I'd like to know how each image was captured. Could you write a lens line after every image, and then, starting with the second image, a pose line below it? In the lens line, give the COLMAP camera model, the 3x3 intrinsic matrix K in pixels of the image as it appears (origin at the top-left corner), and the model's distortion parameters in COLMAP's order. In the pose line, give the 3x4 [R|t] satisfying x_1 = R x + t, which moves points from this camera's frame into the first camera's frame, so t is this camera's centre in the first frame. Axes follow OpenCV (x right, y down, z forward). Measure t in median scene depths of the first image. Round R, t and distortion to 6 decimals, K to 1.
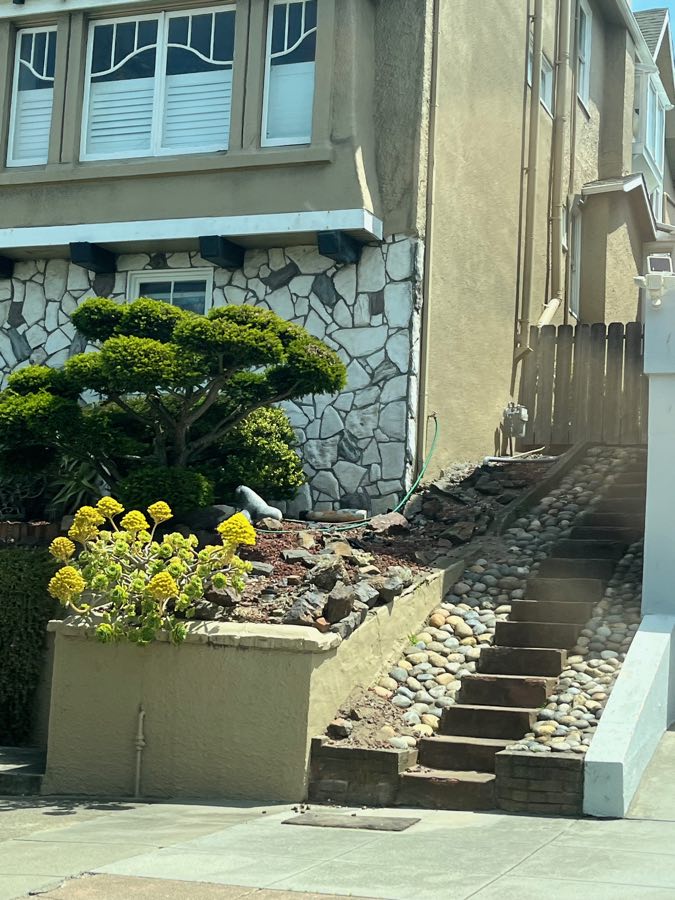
lens RADIAL K [[1430.0, 0, 337.5], [0, 1430.0, 450.0], [0, 0, 1]] dist [0.058004, 0.177199]
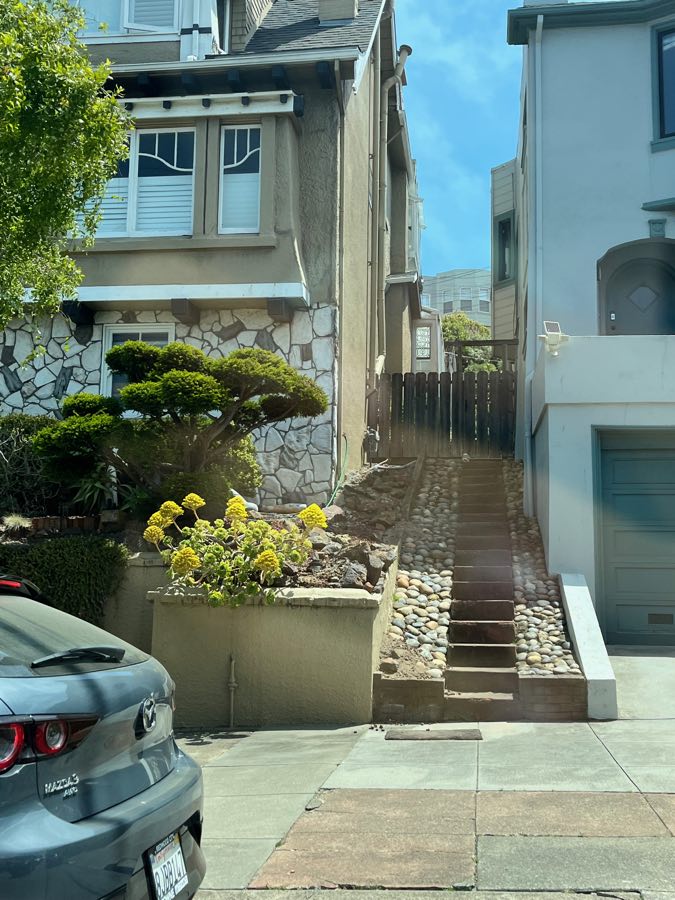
lens RADIAL K [[1004.2, 0, 337.5], [0, 1004.2, 450.0], [0, 0, 1]] dist [0.065110, -0.029962]
pose [[0.971144, -0.000046, 0.238494, -0.174370], [0.004266, 0.999843, -0.017180, 0.007022], [-0.238456, 0.017701, 0.970992, 0.066503]]
